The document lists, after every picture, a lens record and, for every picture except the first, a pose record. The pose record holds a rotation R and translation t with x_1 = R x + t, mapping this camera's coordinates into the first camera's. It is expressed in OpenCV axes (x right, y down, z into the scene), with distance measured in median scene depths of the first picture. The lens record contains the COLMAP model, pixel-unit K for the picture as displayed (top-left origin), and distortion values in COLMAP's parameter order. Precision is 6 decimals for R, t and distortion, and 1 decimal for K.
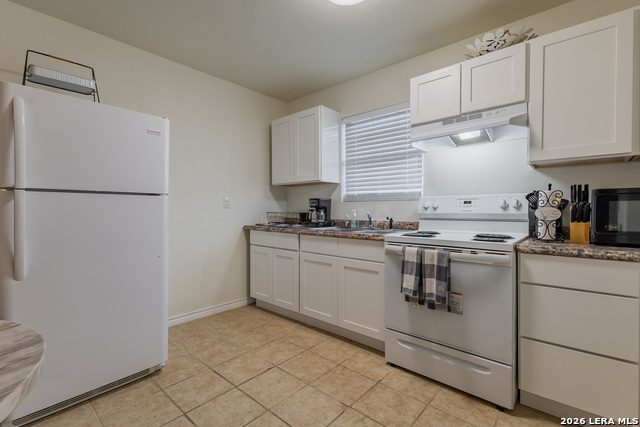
lens RADIAL K [[293.1, 0, 318.7], [0, 293.1, 213.1], [0, 0, 1]] dist [0.009129, -0.001710]
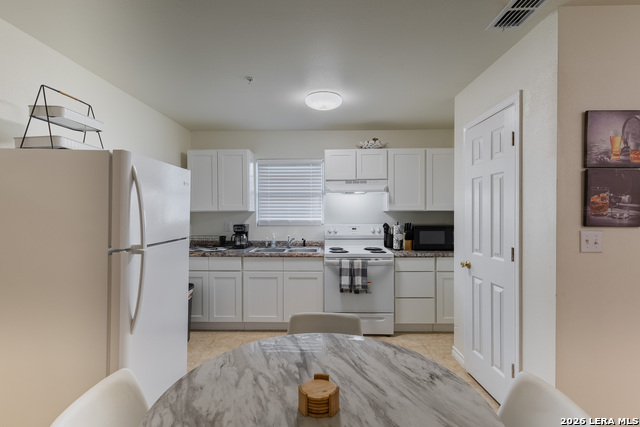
lens RADIAL K [[293.1, 0, 320.3], [0, 293.1, 214.5], [0, 0, 1]] dist [0.009129, -0.001710]
pose [[0.758708, -0.008658, 0.651373, -0.720113], [0.010902, 0.999940, 0.000593, -0.118704], [-0.651339, 0.006652, 0.758757, -0.152795]]
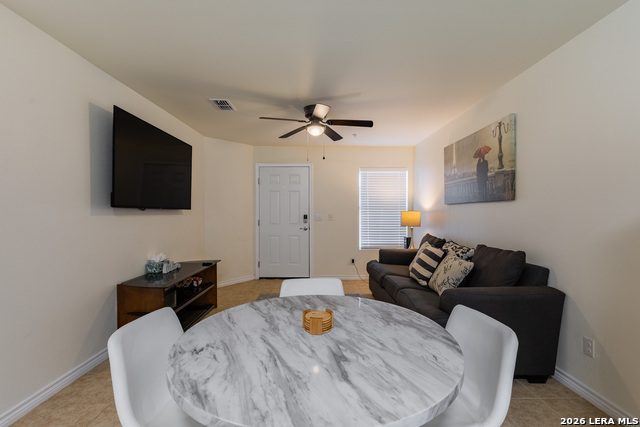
lens RADIAL K [[293.1, 0, 320.2], [0, 293.1, 213.4], [0, 0, 1]] dist [0.009129, -0.001710]
pose [[-0.739828, 0.001879, -0.672793, -0.118997], [-0.009712, 0.999862, 0.013473, -0.072748], [0.672726, 0.016502, -0.739708, 0.534329]]
